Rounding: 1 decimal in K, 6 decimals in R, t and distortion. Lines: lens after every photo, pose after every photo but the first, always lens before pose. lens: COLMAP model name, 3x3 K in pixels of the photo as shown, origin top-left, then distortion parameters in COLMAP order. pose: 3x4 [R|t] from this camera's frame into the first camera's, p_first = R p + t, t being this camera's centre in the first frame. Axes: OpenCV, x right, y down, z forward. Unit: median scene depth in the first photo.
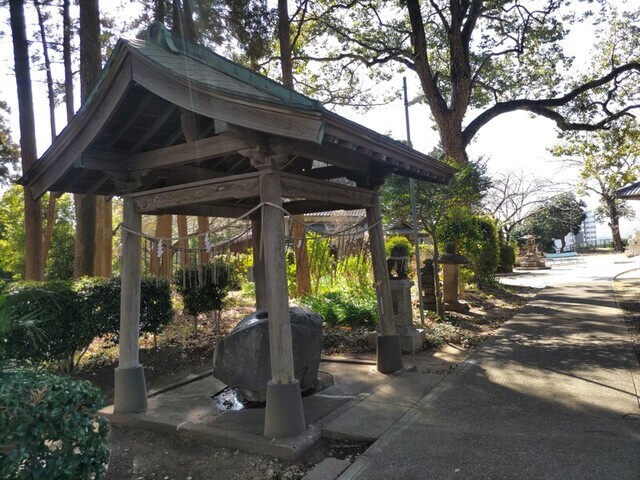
lens RADIAL K [[458.6, 0, 320.0], [0, 458.6, 240.0], [0, 0, 1]] dist [0.064640, -0.083910]
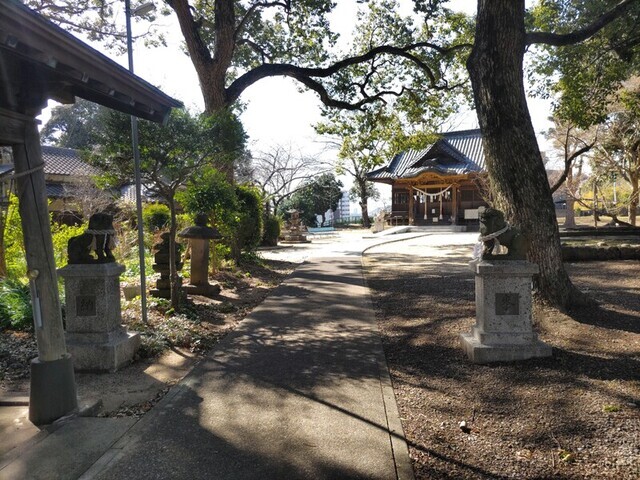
lens RADIAL K [[458.6, 0, 320.0], [0, 458.6, 240.0], [0, 0, 1]] dist [0.064640, -0.083910]
pose [[0.889639, 0.011615, 0.456517, 0.060591], [-0.040168, 0.997792, 0.052892, 0.001254], [-0.454894, -0.065392, 0.888141, 0.101677]]
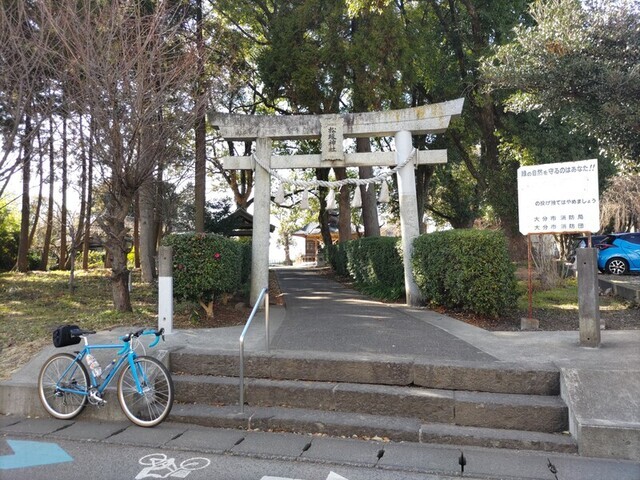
lens RADIAL K [[458.6, 0, 320.0], [0, 458.6, 240.0], [0, 0, 1]] dist [0.064640, -0.083910]
pose [[0.785615, 0.019787, 0.618399, -0.688716], [0.011403, 0.998856, -0.046447, 0.025339], [-0.618610, 0.043541, 0.784491, -0.876481]]
